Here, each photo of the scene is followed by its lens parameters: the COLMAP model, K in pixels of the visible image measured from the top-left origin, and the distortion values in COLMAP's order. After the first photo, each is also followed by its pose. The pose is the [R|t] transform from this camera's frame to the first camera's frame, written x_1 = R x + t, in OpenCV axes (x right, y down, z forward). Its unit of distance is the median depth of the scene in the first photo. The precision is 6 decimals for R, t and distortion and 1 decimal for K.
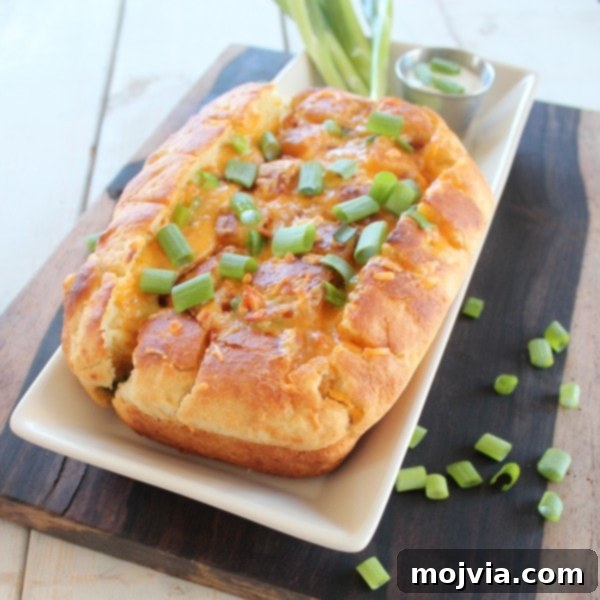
lens RADIAL K [[766.9, 0, 299.5], [0, 766.9, 438.0], [0, 0, 1]] dist [-0.183827, 0.151539]
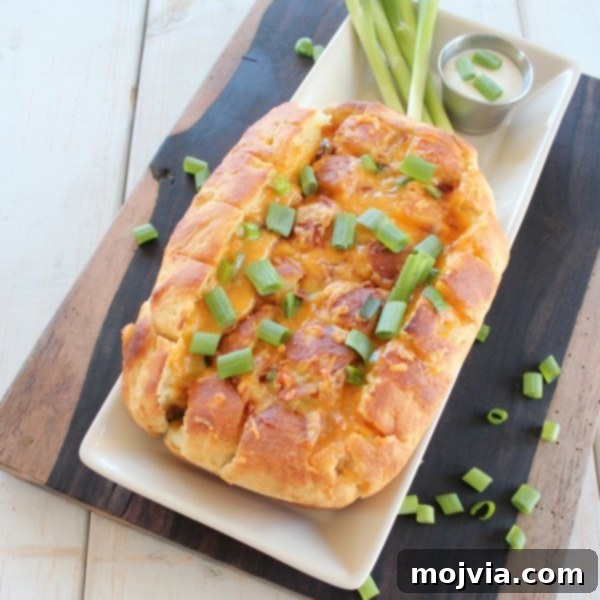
lens RADIAL K [[766.9, 0, 299.5], [0, 766.9, 438.0], [0, 0, 1]] dist [-0.183827, 0.151539]
pose [[0.997639, 0.068377, -0.006340, -0.024683], [-0.064185, 0.961317, 0.267860, -0.389273], [0.024410, -0.266821, 0.963437, -0.161774]]
